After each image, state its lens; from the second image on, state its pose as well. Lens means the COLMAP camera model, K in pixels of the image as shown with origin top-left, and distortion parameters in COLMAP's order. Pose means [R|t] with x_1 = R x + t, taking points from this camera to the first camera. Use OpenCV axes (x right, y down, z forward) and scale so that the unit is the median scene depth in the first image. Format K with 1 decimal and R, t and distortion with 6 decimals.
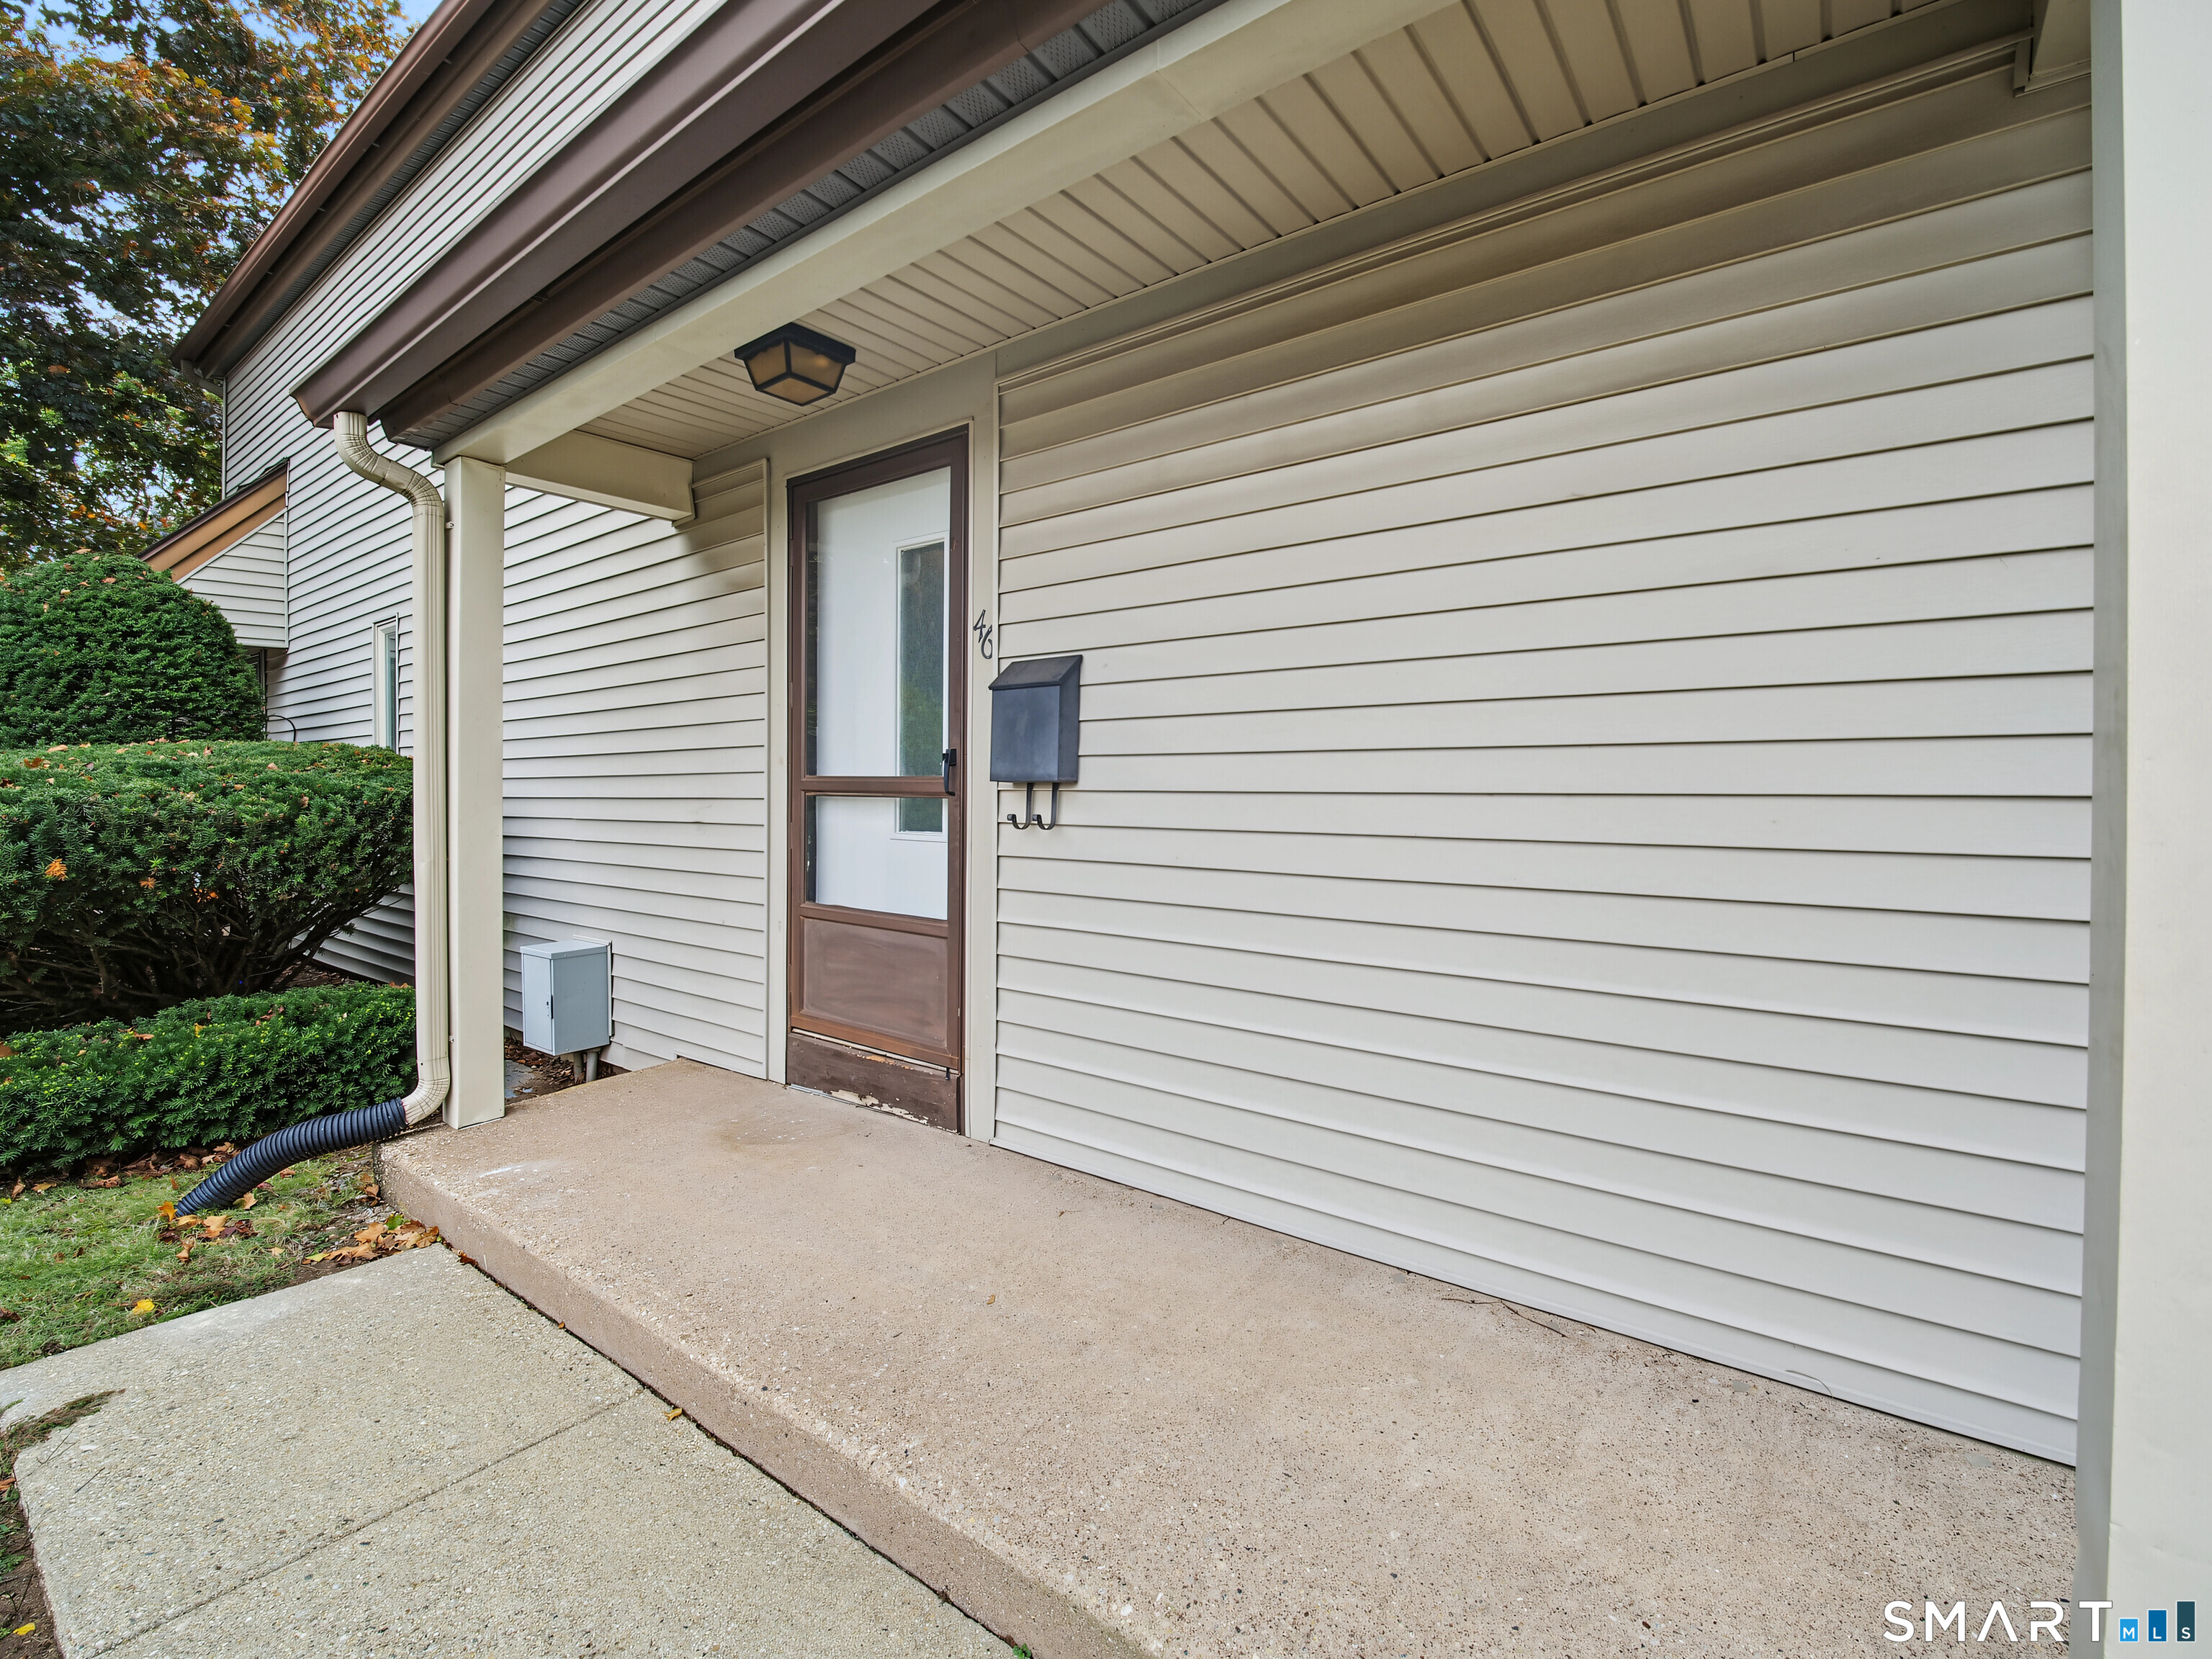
lens RADIAL K [[1011.0, 0, 1105.7], [0, 1011.0, 816.5], [0, 0, 1]] dist [-0.002562, -0.000402]
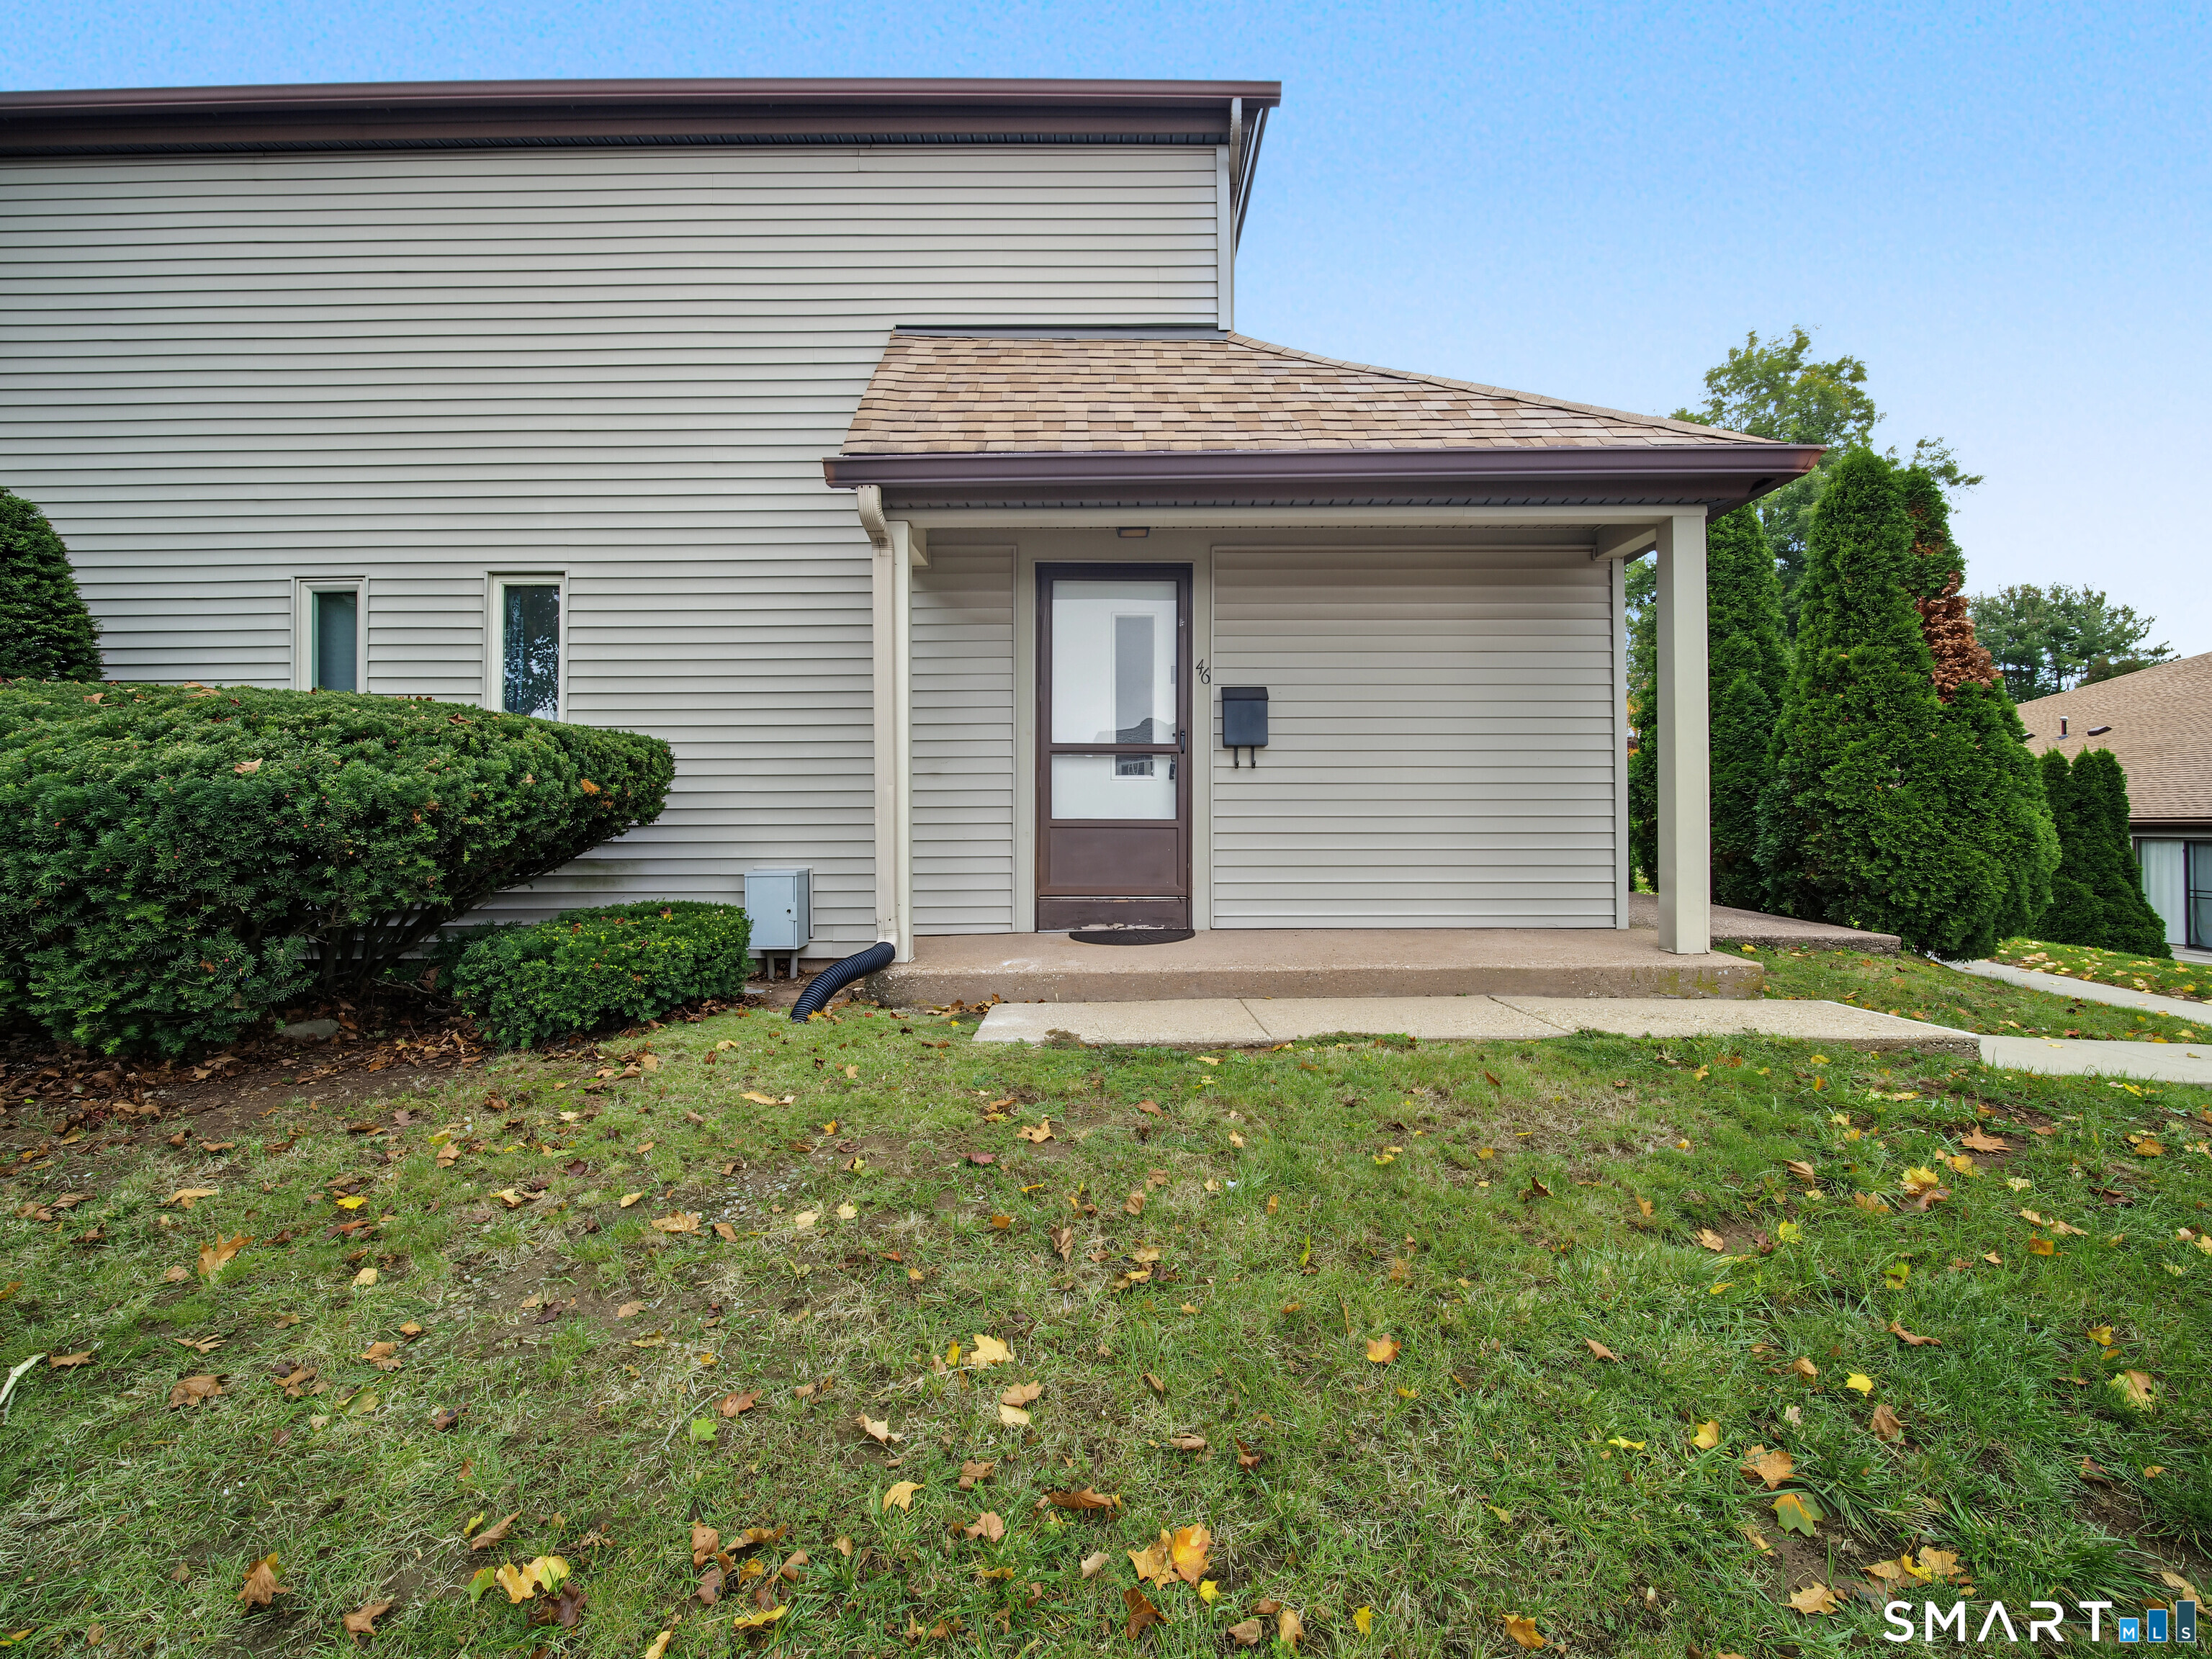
lens RADIAL K [[1011.0, 0, 1105.7], [0, 1011.0, 816.5], [0, 0, 1]] dist [-0.002562, -0.000402]
pose [[0.786681, -0.001066, 0.617359, -1.480311], [0.018407, 0.999594, -0.021729, 0.142366], [-0.617086, 0.028458, 0.786381, -0.428912]]
